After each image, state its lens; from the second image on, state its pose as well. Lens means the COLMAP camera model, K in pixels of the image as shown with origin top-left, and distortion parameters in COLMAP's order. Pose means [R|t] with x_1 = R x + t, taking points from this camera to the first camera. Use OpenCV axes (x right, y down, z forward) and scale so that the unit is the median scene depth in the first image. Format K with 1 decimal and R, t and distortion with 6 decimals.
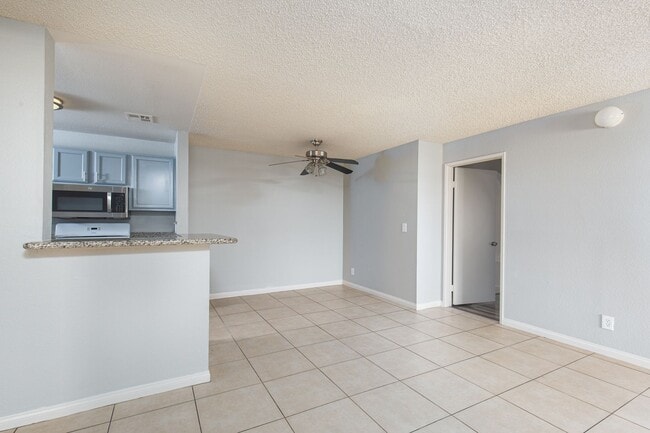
lens RADIAL K [[305.7, 0, 326.5], [0, 305.7, 220.9], [0, 0, 1]] dist [0.005289, 0.000119]
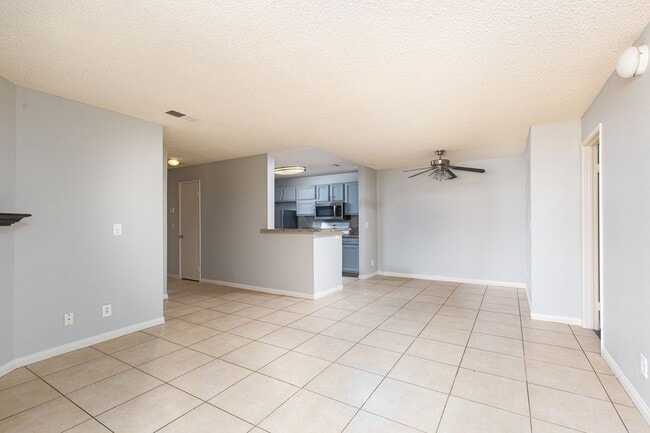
lens RADIAL K [[305.7, 0, 326.8], [0, 305.7, 217.7], [0, 0, 1]] dist [0.005289, 0.000119]
pose [[0.491329, -0.019741, -0.870750, 0.862421], [0.007126, 0.999801, -0.018645, 0.013523], [0.870945, 0.002956, 0.491372, 0.053527]]
